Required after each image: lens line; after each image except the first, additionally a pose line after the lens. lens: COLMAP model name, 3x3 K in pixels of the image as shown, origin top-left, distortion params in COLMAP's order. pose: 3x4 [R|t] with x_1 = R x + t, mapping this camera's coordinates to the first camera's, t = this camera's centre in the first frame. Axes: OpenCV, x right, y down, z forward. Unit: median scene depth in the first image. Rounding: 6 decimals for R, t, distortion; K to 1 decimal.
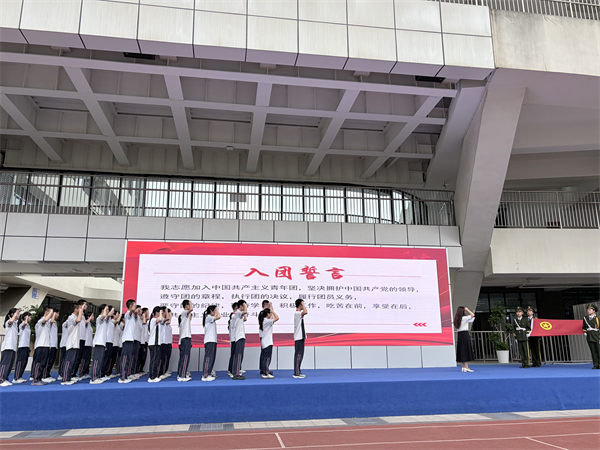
lens RADIAL K [[533.8, 0, 285.4], [0, 533.8, 217.5], [0, 0, 1]] dist [-0.001341, 0.019737]
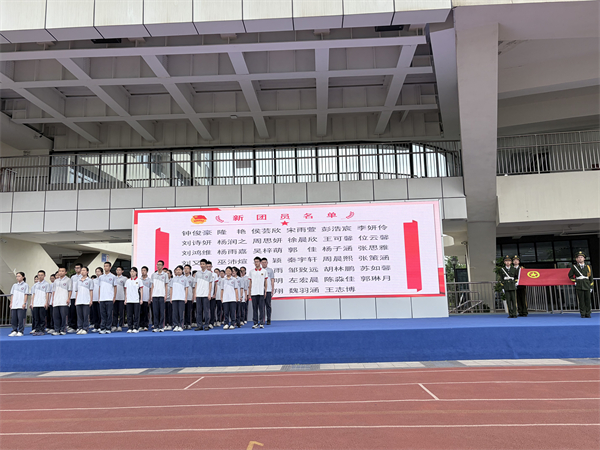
lens RADIAL K [[507.7, 0, 305.6], [0, 507.7, 225.4], [0, 0, 1]] dist [0.011986, -0.005971]
pose [[0.976334, -0.046892, -0.211122, 0.270717], [0.065871, 0.994305, 0.083776, 0.009983], [0.205991, -0.095701, 0.973863, 0.026794]]
